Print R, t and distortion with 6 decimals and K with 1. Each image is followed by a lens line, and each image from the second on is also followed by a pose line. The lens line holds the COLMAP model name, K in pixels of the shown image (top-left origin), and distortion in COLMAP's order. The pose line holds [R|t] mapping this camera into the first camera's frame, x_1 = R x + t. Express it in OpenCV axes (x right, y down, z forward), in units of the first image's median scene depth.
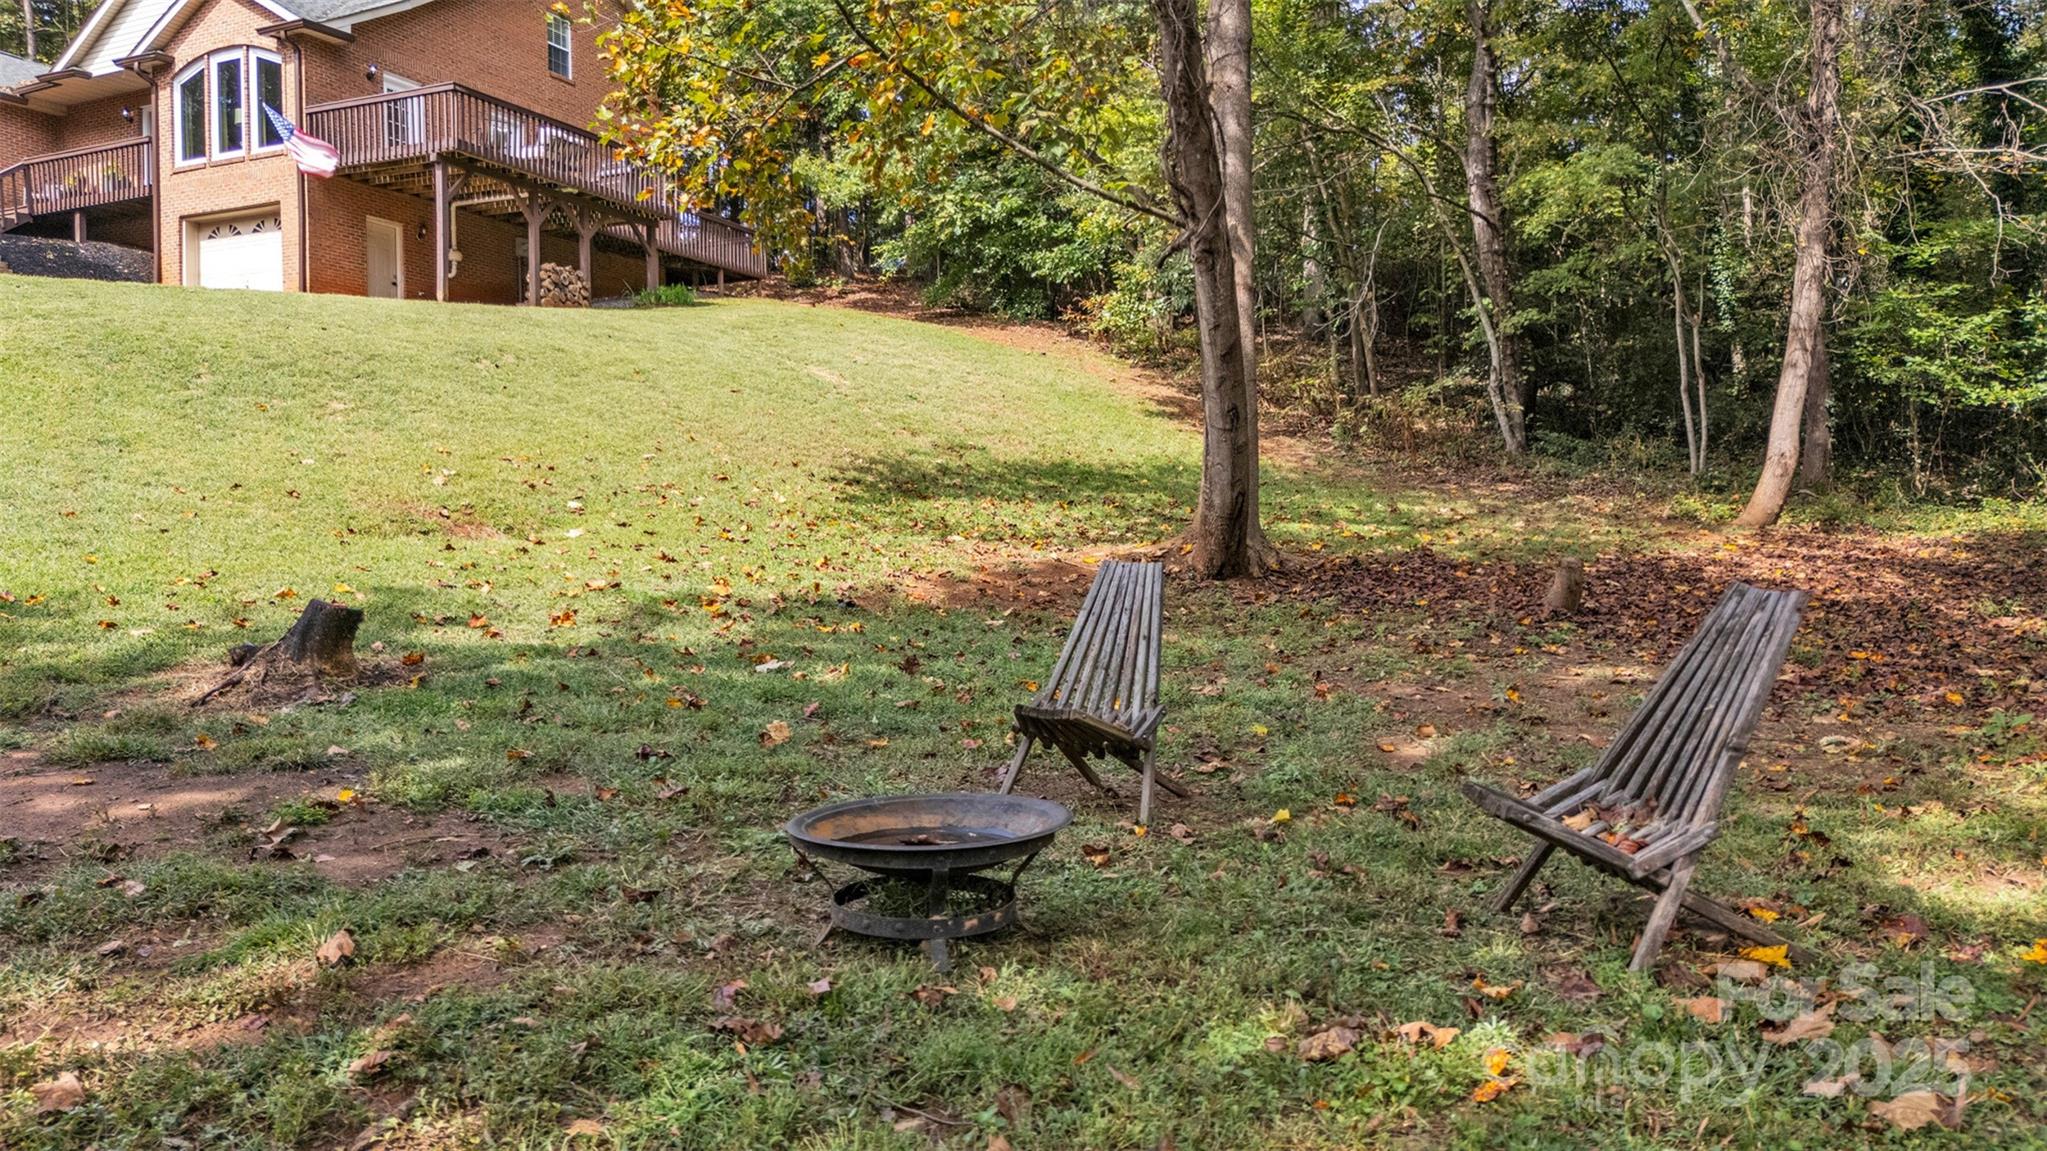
lens RADIAL K [[1497.3, 0, 1023.3], [0, 1497.3, 583.2], [0, 0, 1]] dist [0.017943, -0.019014]
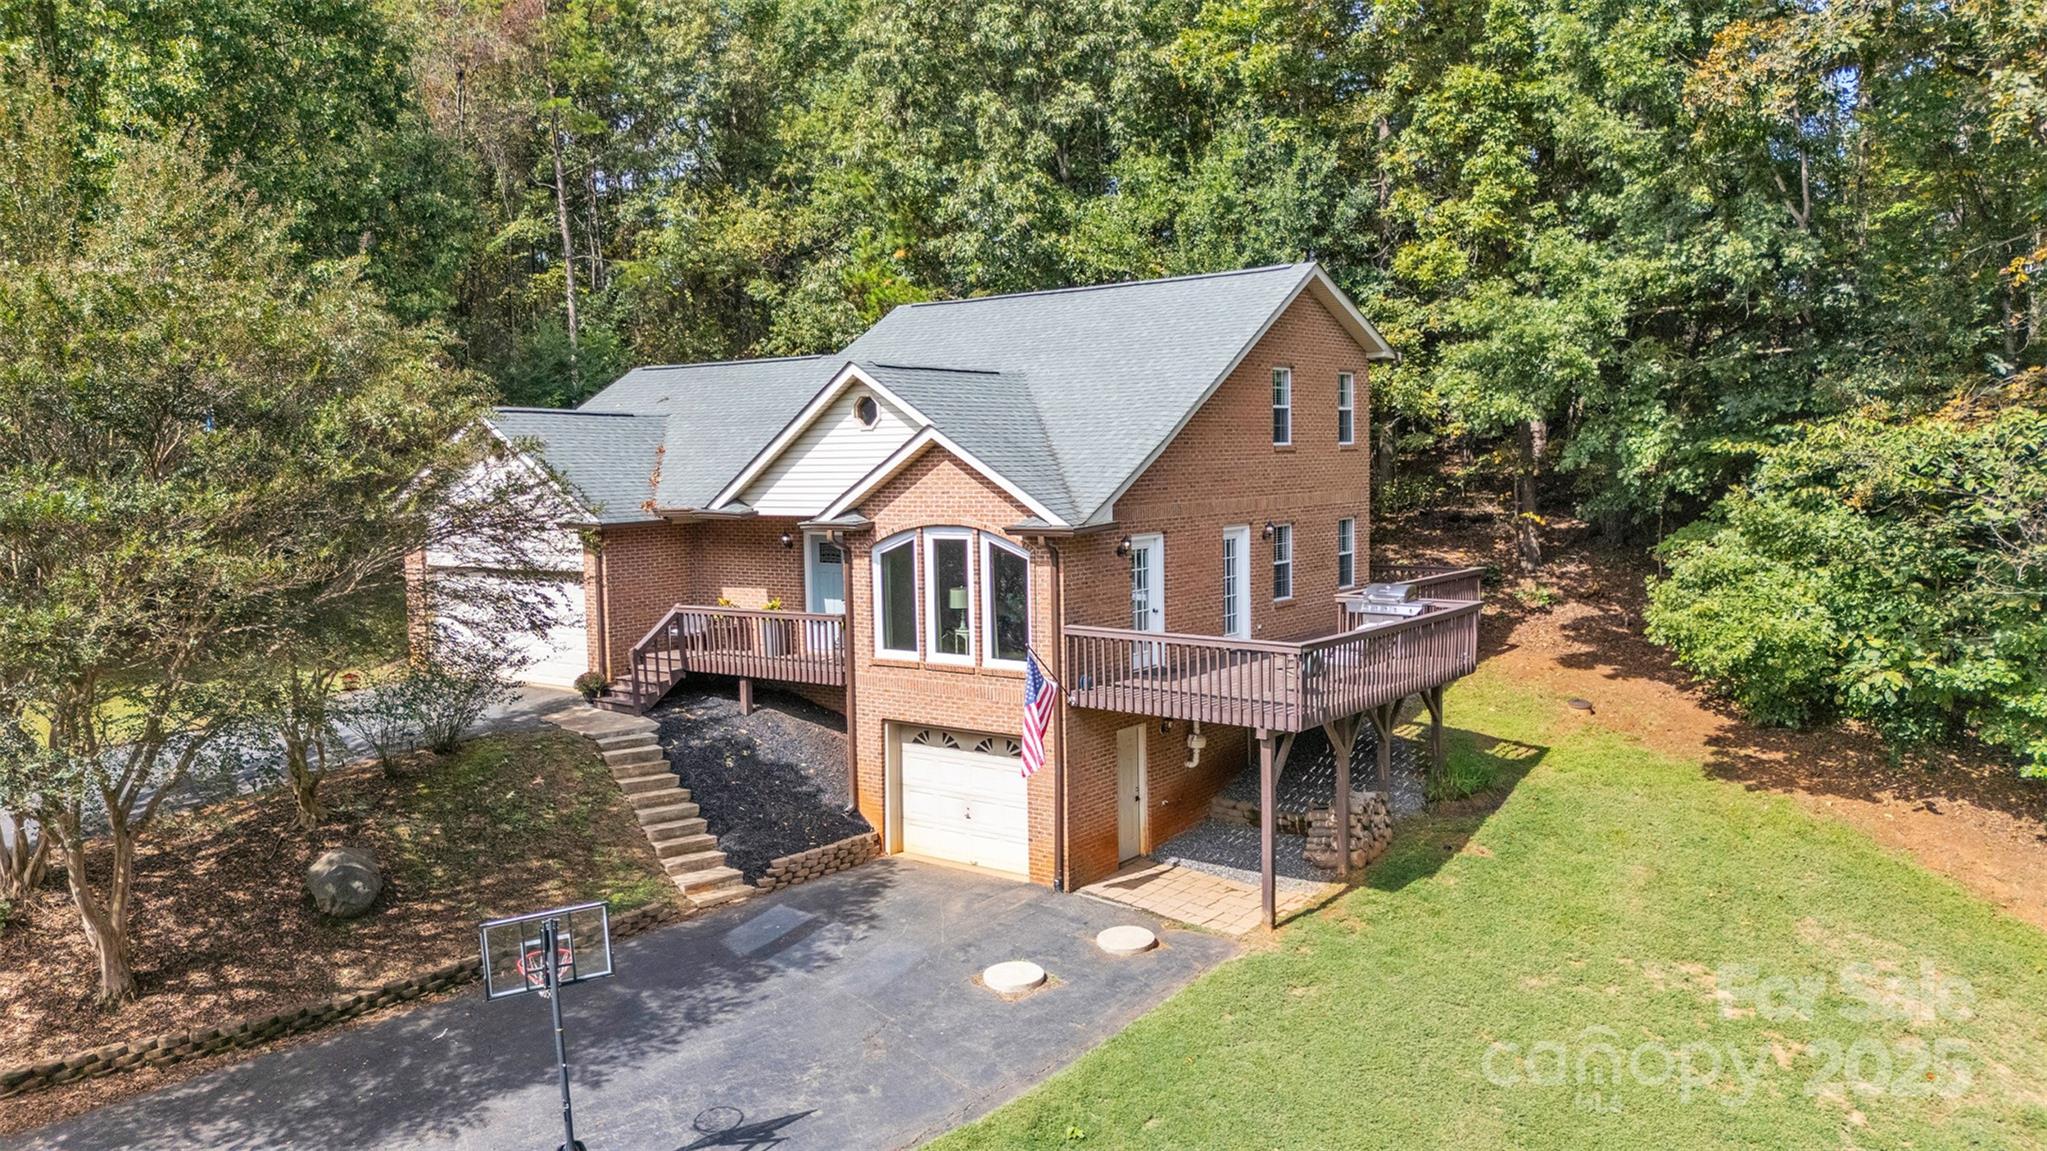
lens RADIAL K [[1497.3, 0, 1029.2], [0, 1497.3, 561.5], [0, 0, 1]] dist [0.017943, -0.019014]
pose [[0.979532, 0.005197, -0.201224, -0.328910], [0.005732, 0.998541, 0.053688, -0.375629], [0.201209, -0.053743, 0.978073, 0.243419]]
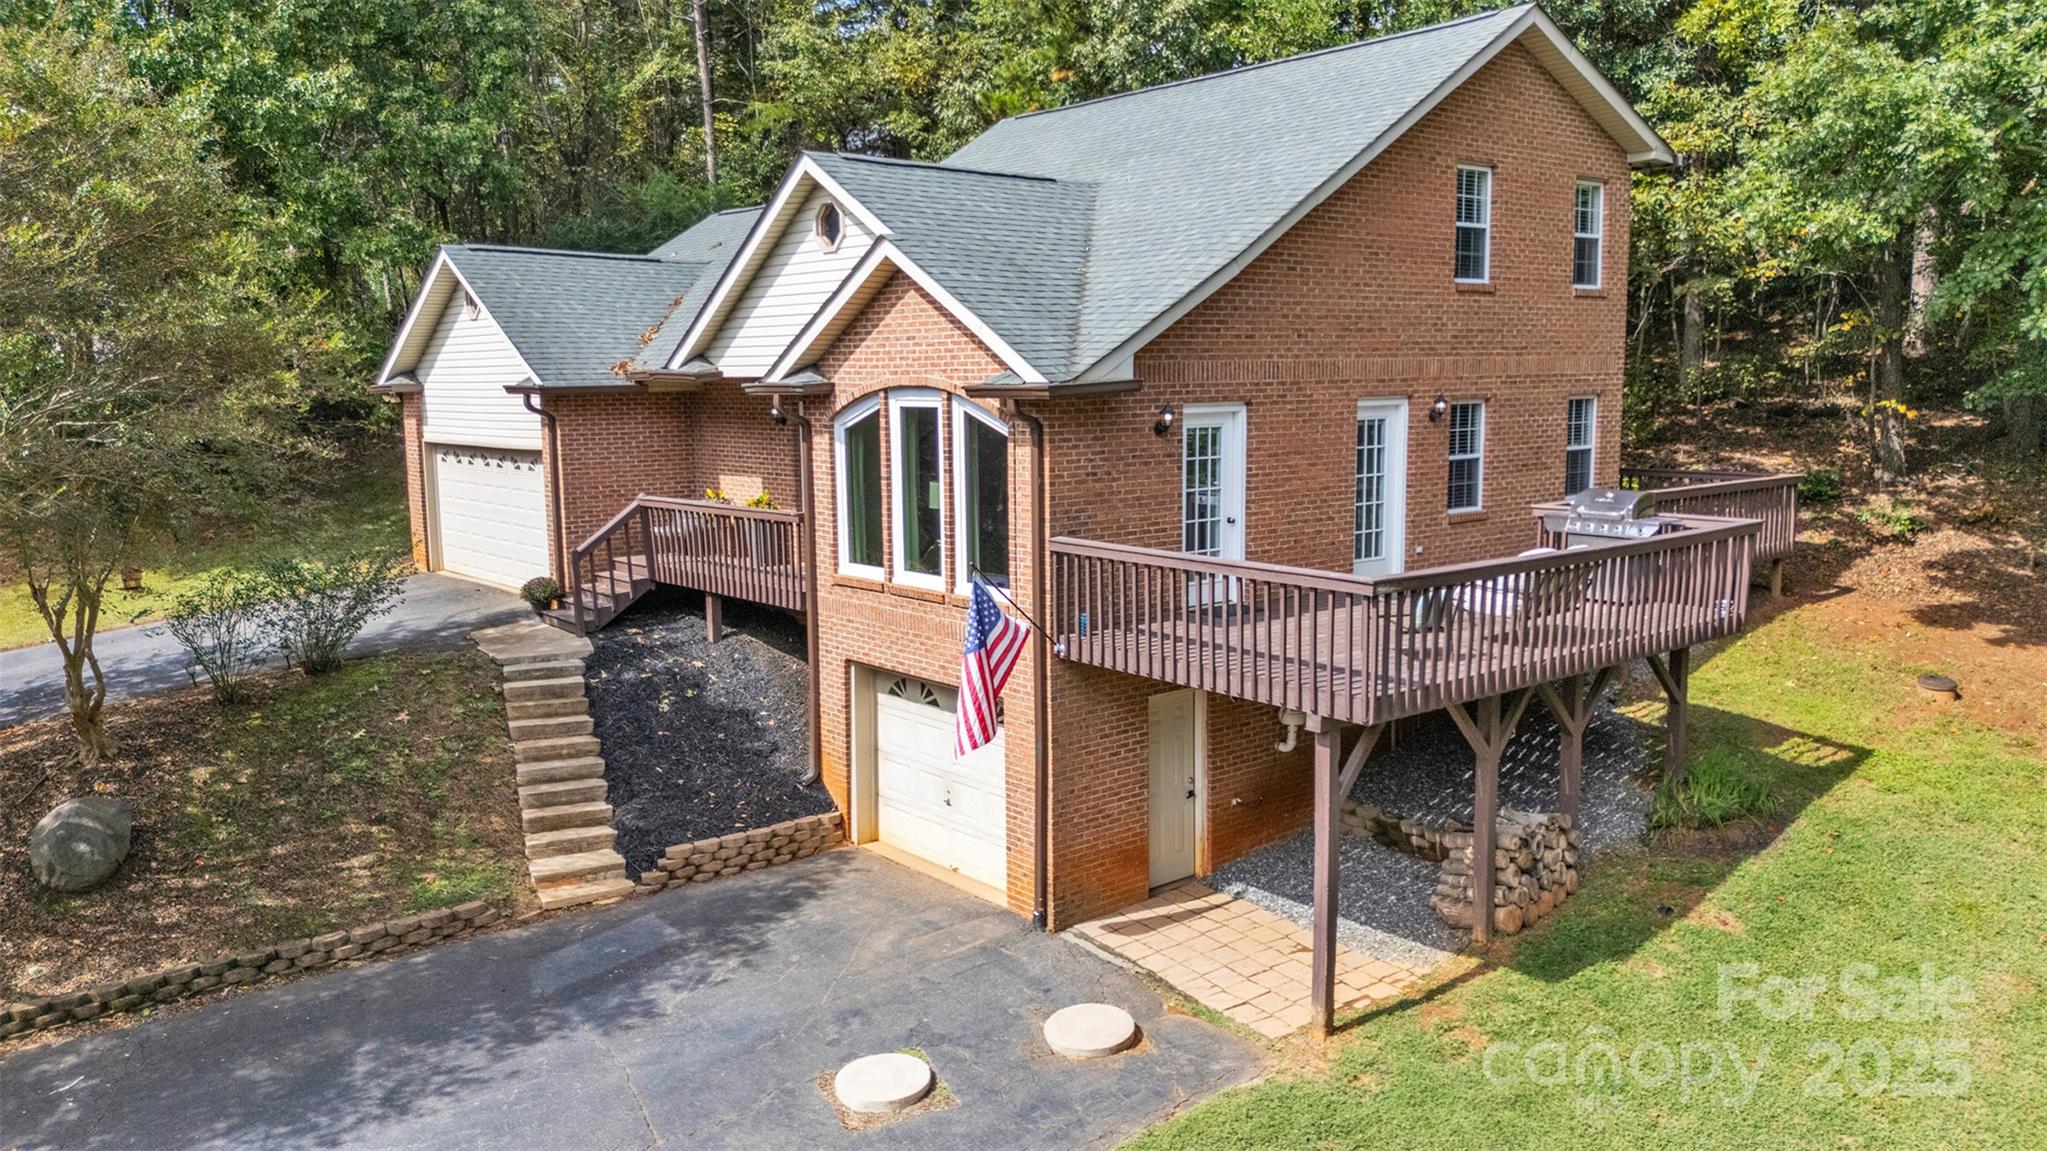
lens RADIAL K [[1497.3, 0, 1024.1], [0, 1497.3, 574.2], [0, 0, 1]] dist [0.017943, -0.019014]
pose [[0.908172, 0.054856, -0.414988, -0.265588], [-0.004573, 0.992617, 0.121203, -0.351410], [0.418573, -0.108175, 0.901718, 0.520656]]
